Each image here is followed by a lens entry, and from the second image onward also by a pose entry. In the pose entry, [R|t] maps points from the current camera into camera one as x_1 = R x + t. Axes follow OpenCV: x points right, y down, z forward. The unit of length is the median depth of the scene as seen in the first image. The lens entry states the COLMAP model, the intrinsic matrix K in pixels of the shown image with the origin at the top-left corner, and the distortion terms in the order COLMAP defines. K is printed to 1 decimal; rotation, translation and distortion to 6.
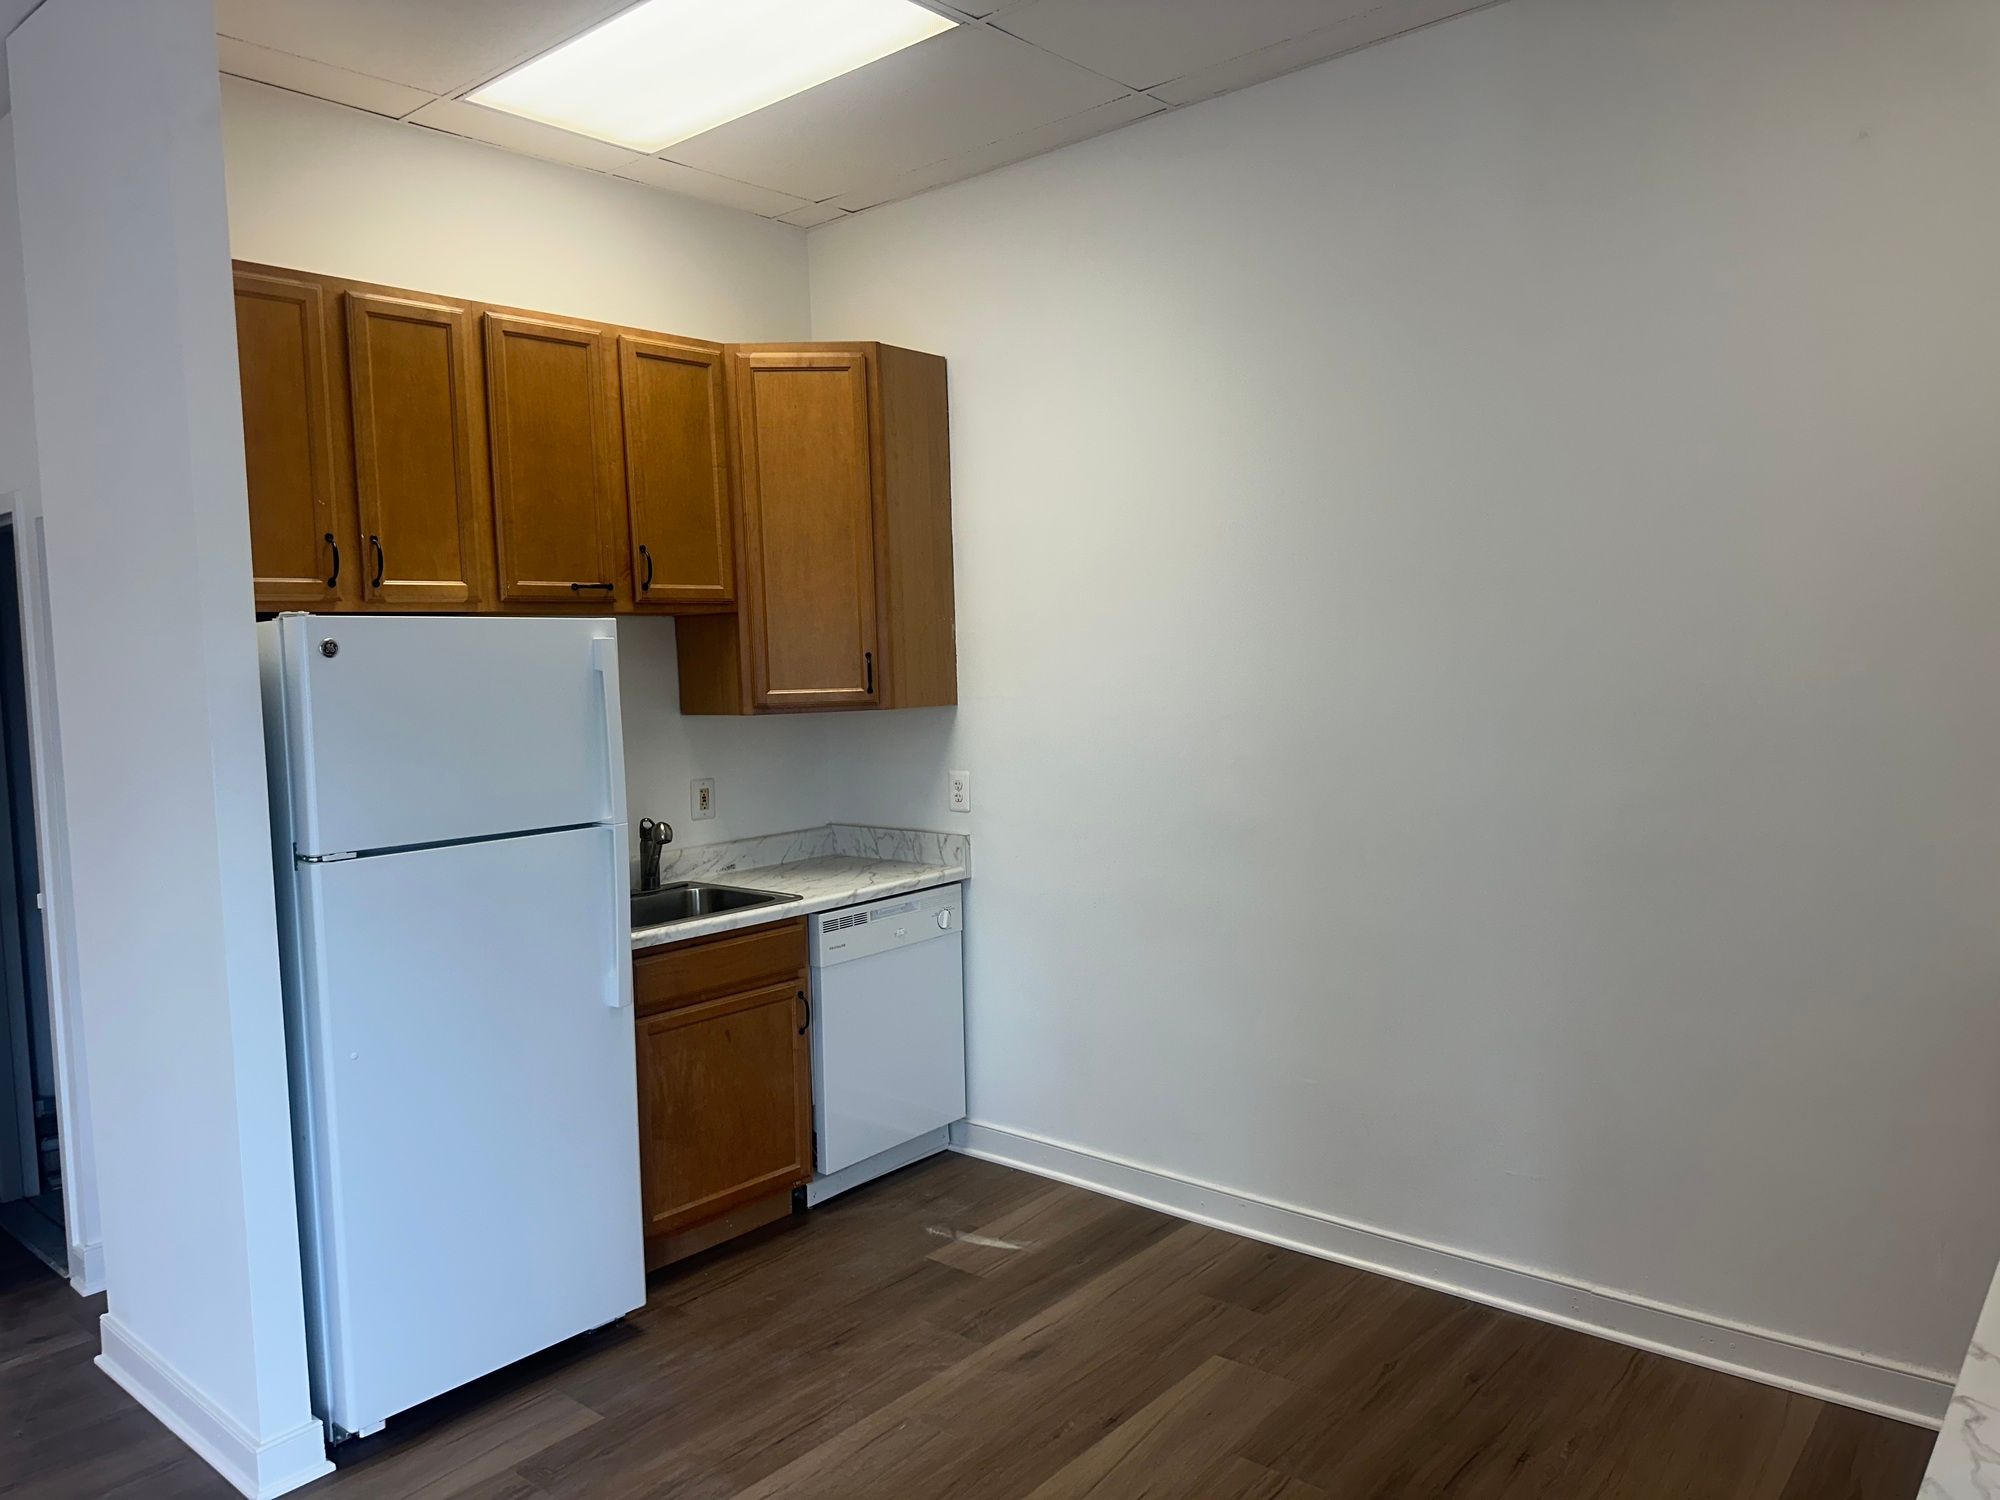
lens RADIAL K [[1422.5, 0, 987.1], [0, 1422.5, 748.0], [0, 0, 1]] dist [0.054930, -0.065630]
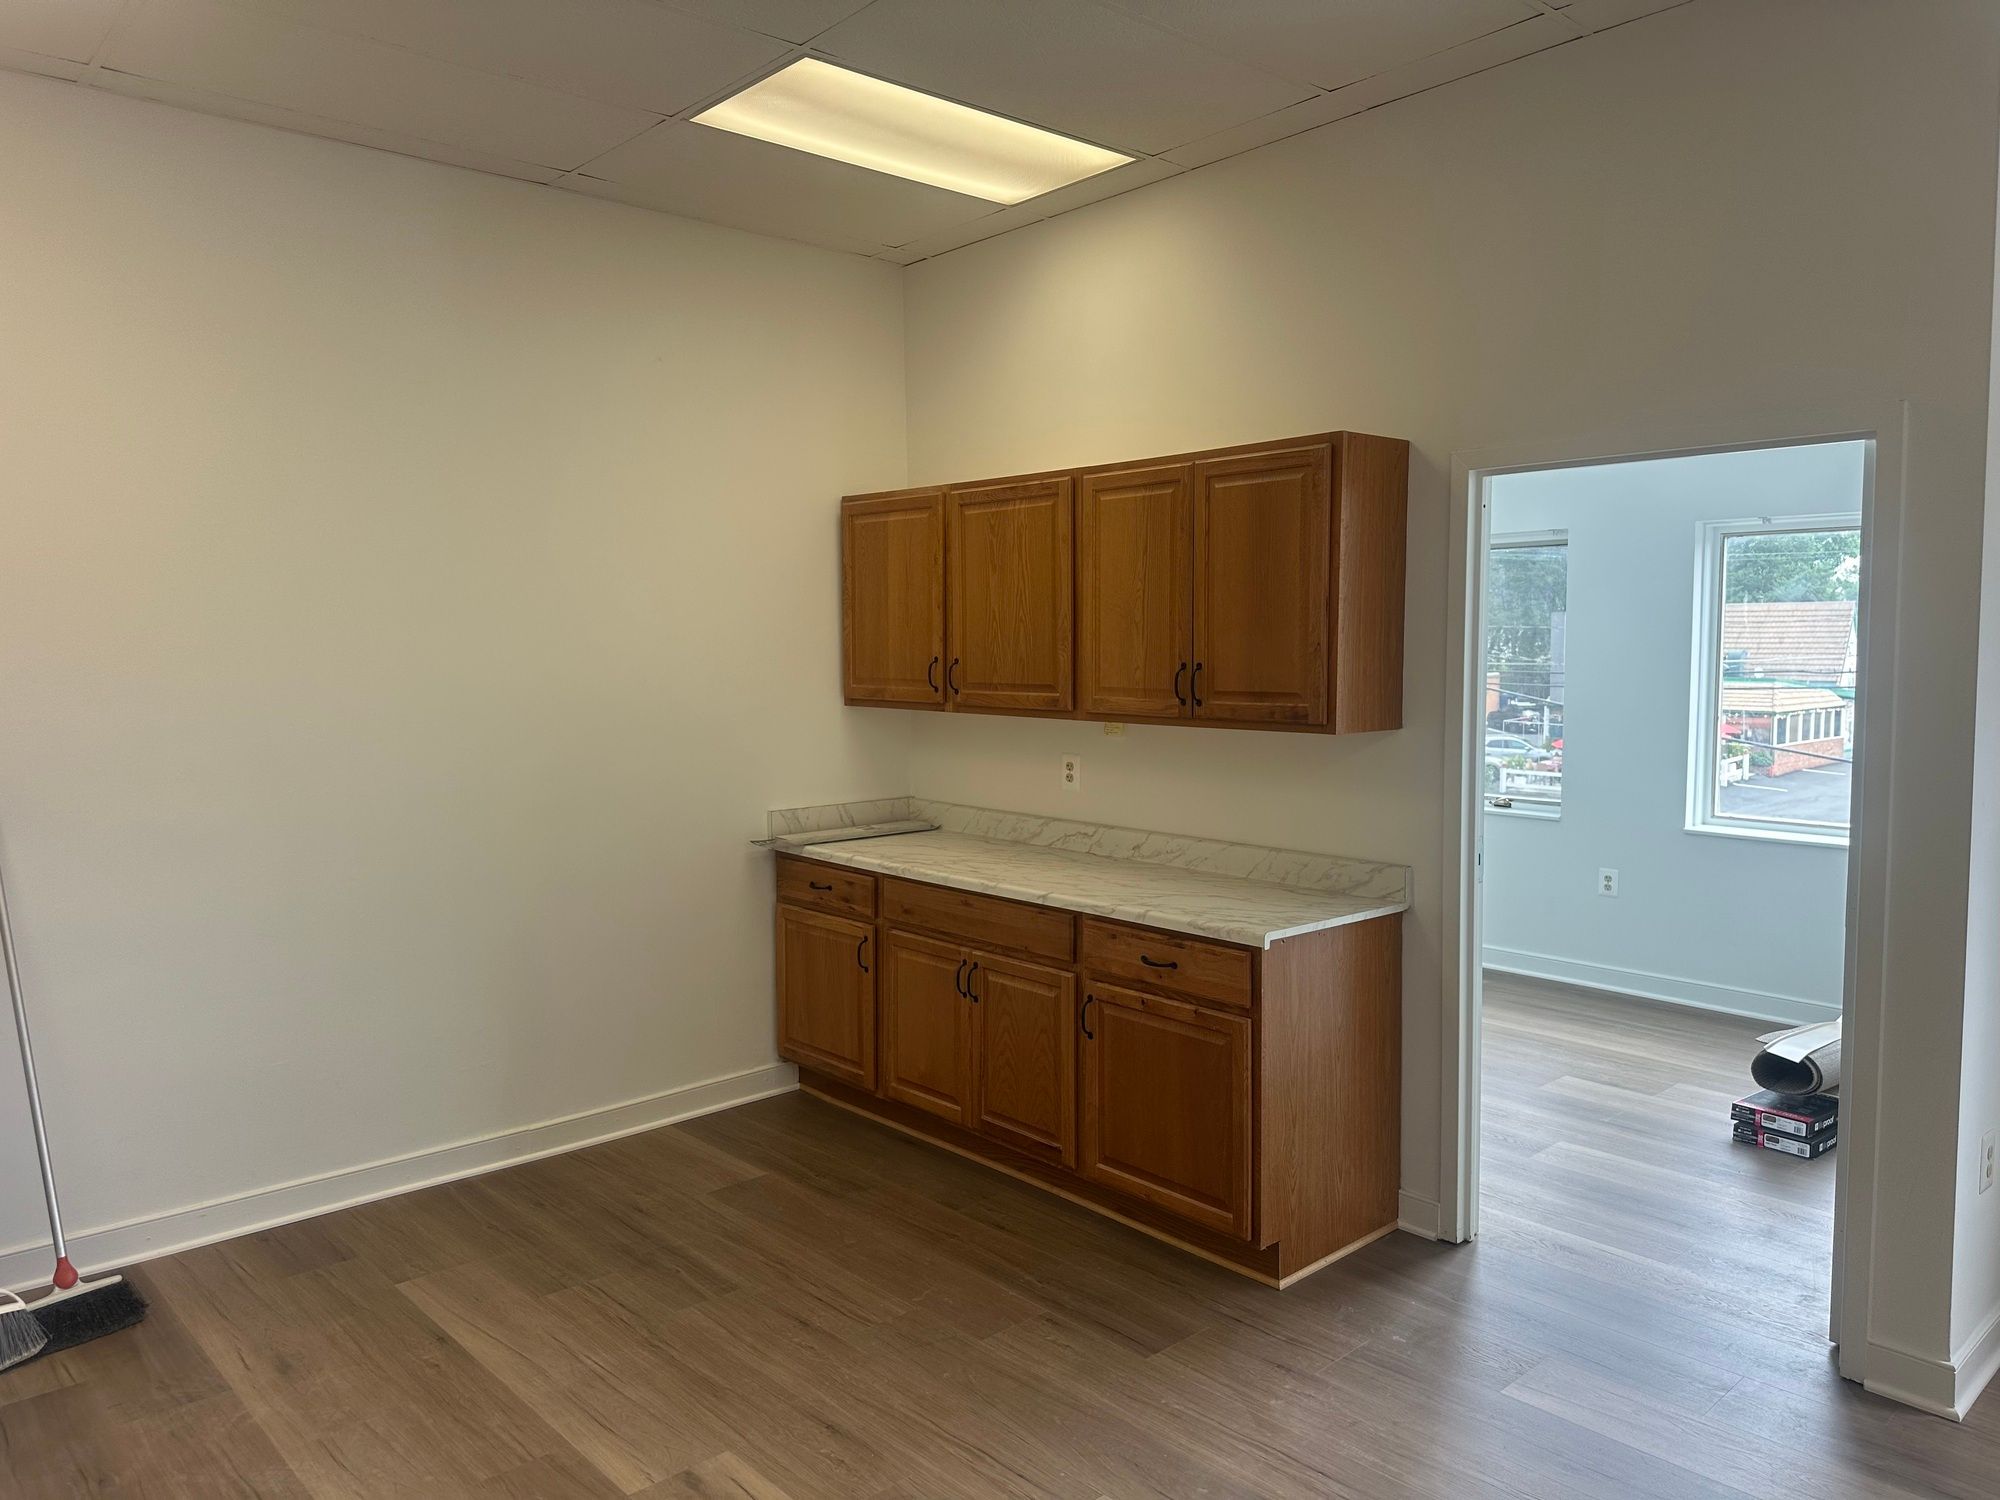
lens RADIAL K [[1422.5, 0, 1019.6], [0, 1422.5, 748.0], [0, 0, 1]] dist [0.054930, -0.065630]
pose [[0.127359, -0.048186, 0.990686, -0.880595], [0.078116, 0.996204, 0.038412, 0.002218], [-0.988776, 0.072496, 0.130639, 0.350315]]
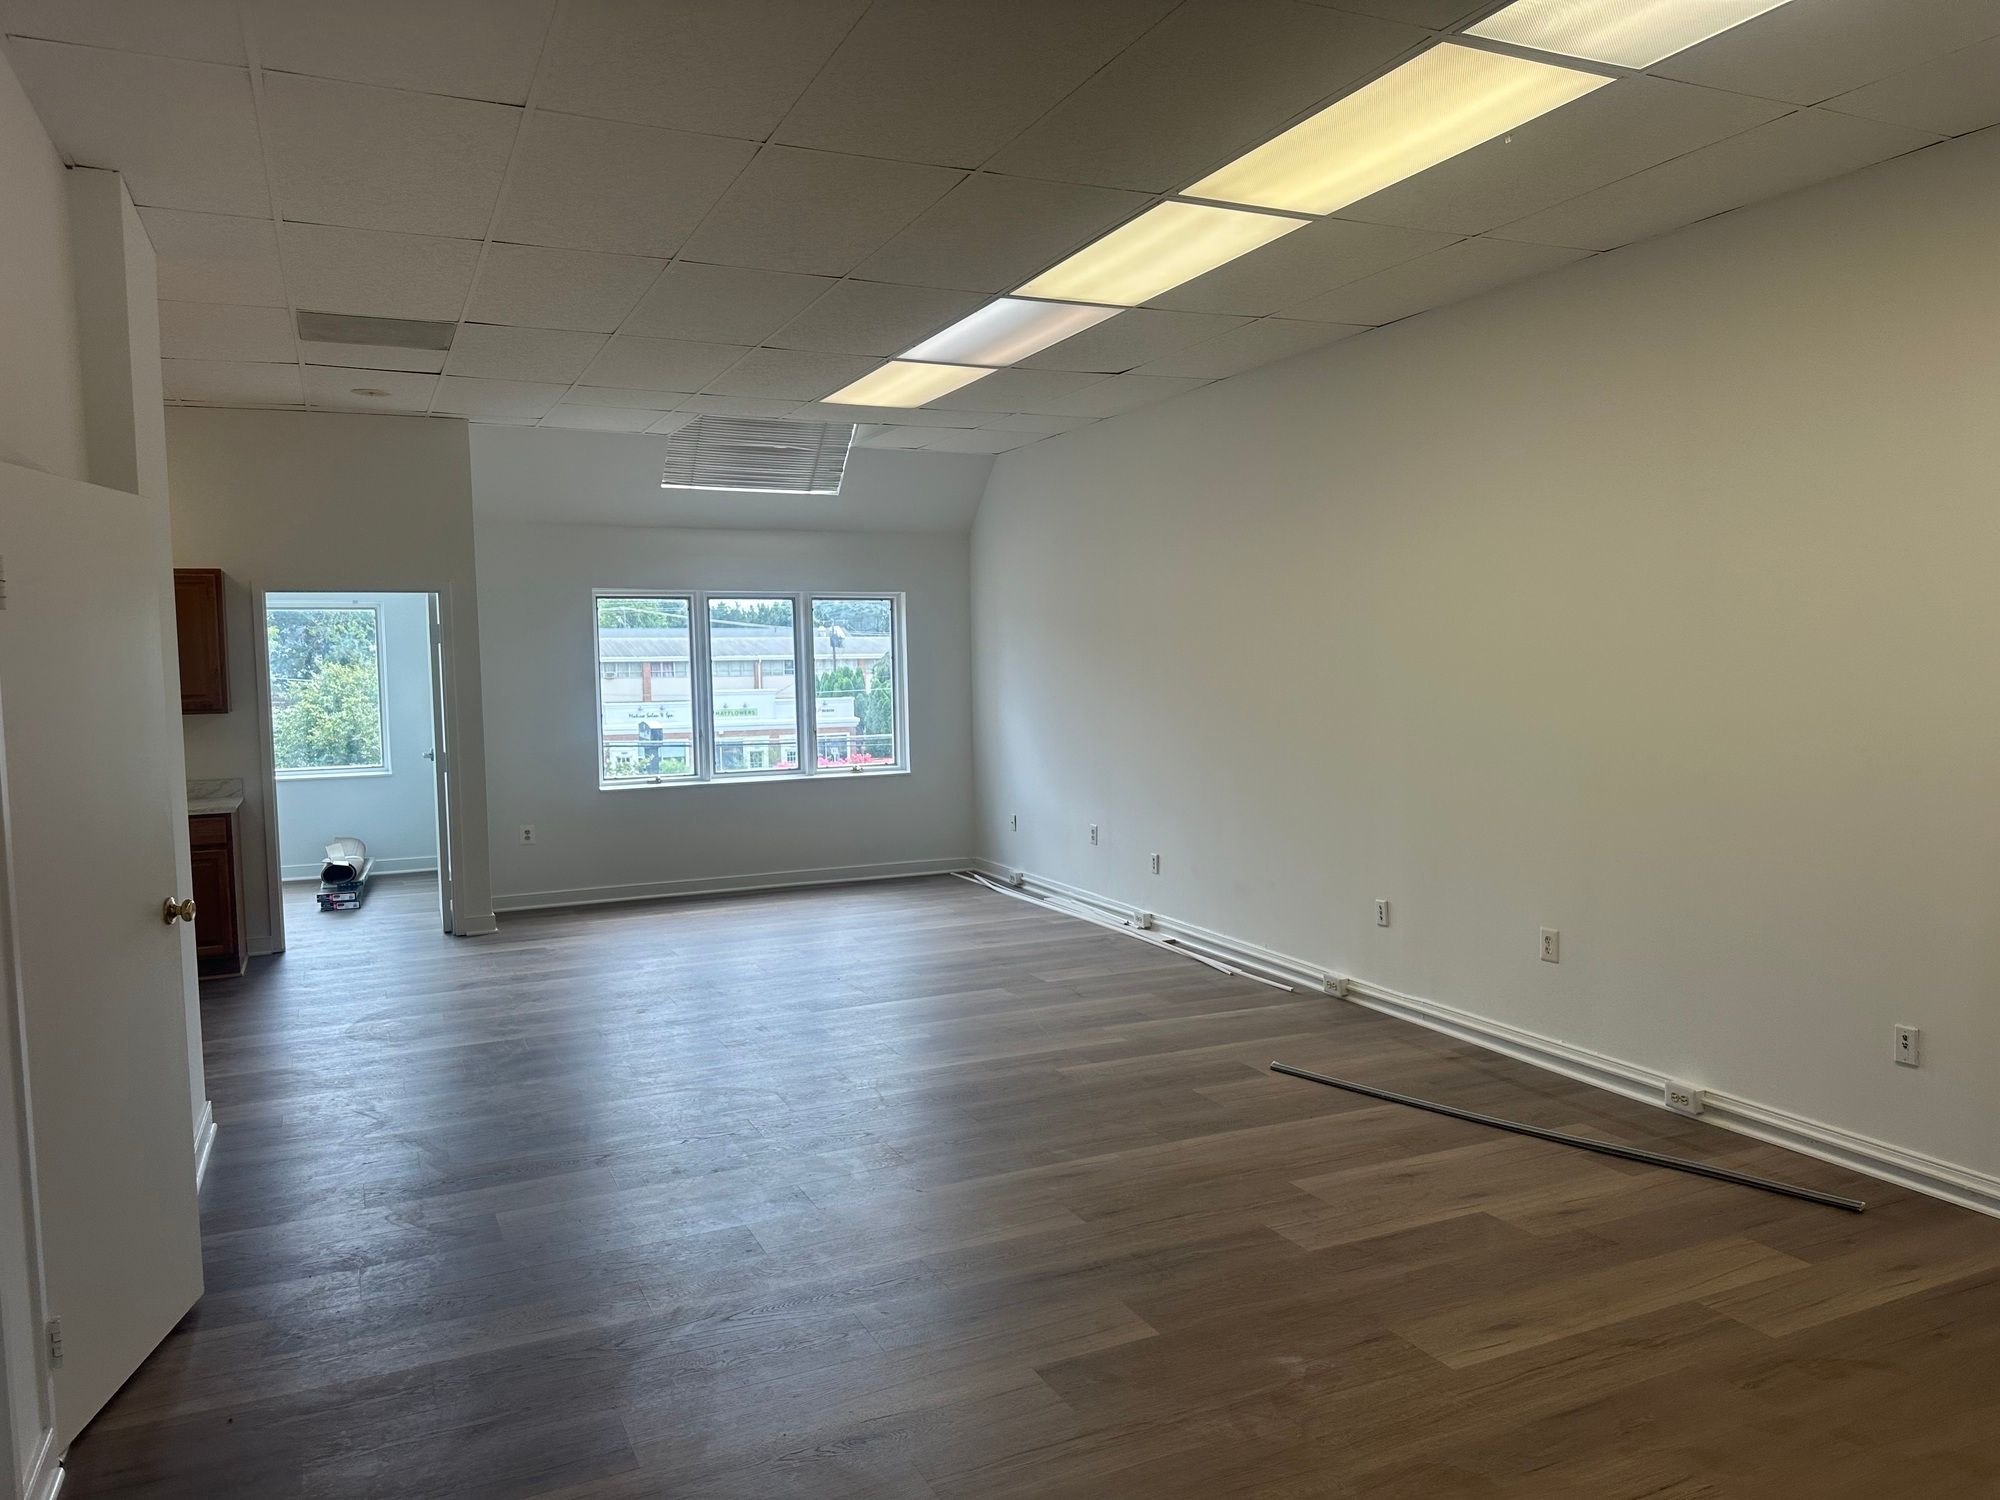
lens RADIAL K [[1422.5, 0, 1001.1], [0, 1422.5, 754.1], [0, 0, 1]] dist [0.054930, -0.065630]
pose [[-0.907048, 0.015266, 0.420750, -1.895048], [0.073076, 0.989883, 0.121622, -0.075319], [-0.414637, 0.141064, -0.898987, 1.871952]]
